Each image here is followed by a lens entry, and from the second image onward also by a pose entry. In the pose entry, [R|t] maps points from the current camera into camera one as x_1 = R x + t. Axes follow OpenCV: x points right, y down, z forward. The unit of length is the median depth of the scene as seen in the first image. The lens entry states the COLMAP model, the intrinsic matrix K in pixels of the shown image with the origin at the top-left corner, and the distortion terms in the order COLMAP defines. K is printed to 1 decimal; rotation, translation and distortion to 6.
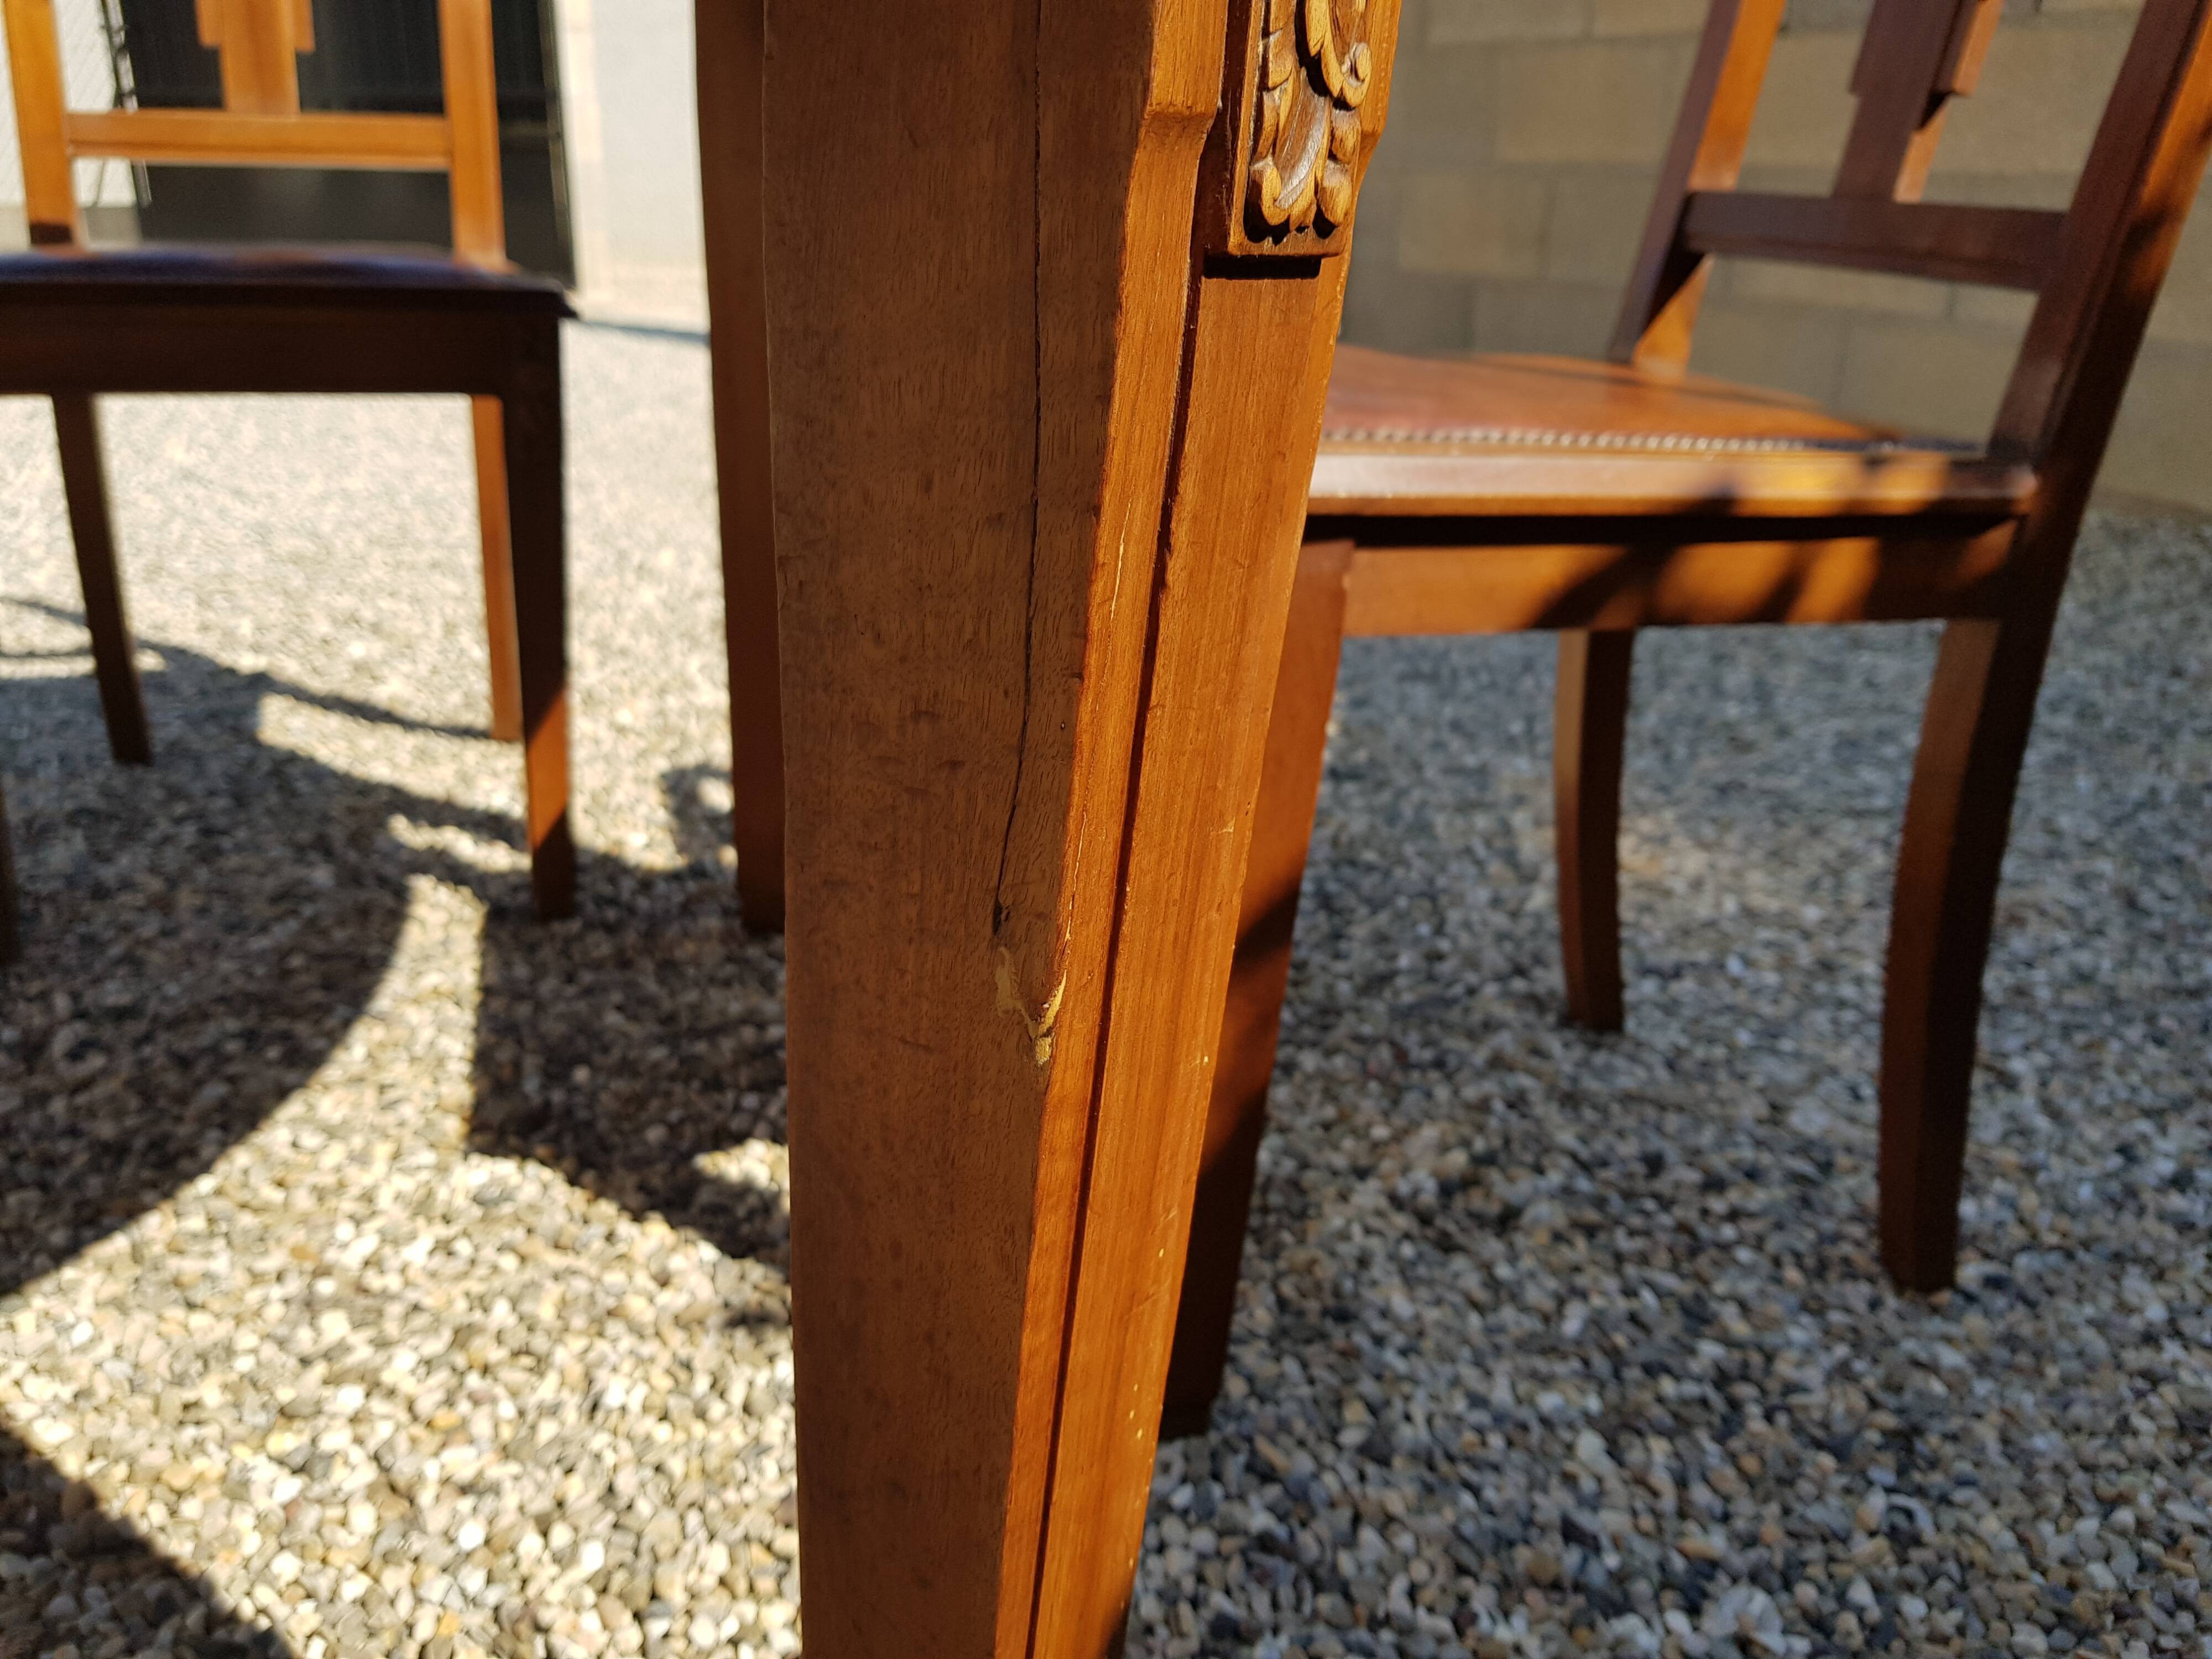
lens RADIAL K [[1783.4, 0, 1062.8], [0, 1783.4, 831.4], [0, 0, 1]] dist [0.055764, -0.146428]
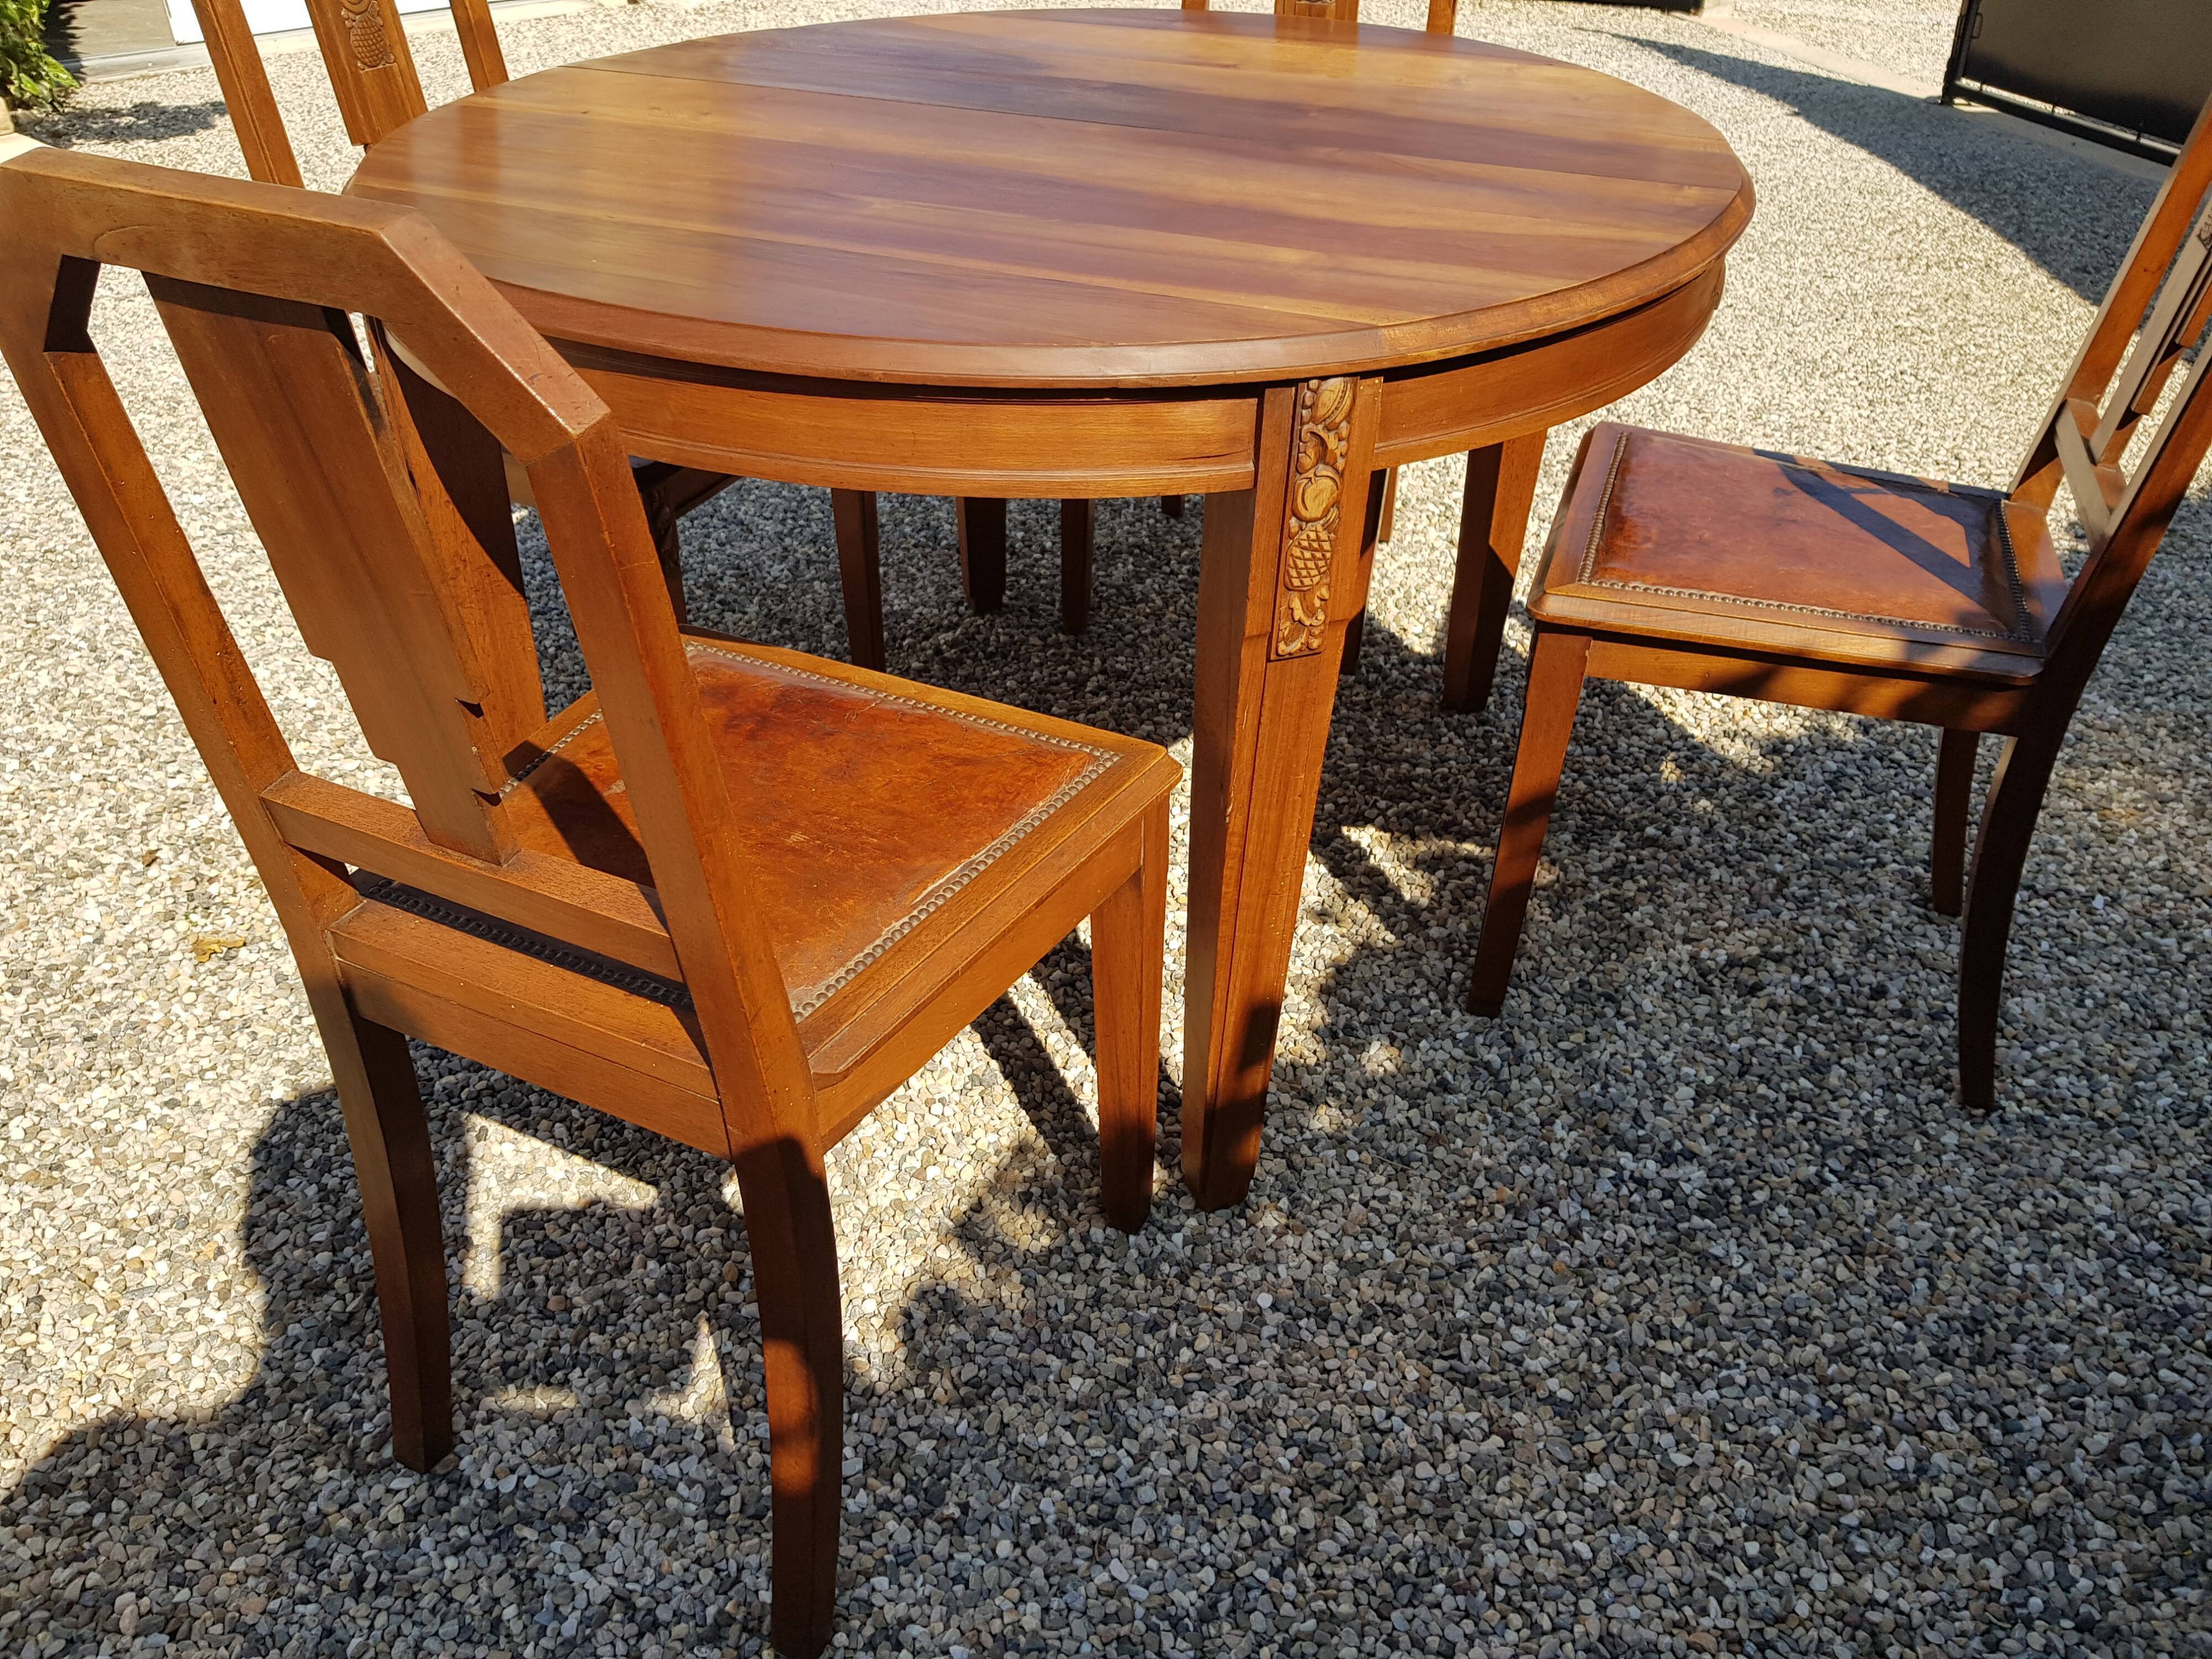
lens RADIAL K [[1716.9, 0, 1085.6], [0, 1716.9, 803.5], [0, 0, 1]] dist [0.056829, -0.110795]
pose [[0.822412, 0.274549, -0.498259, 0.533537], [-0.176826, 0.955823, 0.234810, -0.249663], [0.540714, -0.105006, 0.834627, -0.779626]]
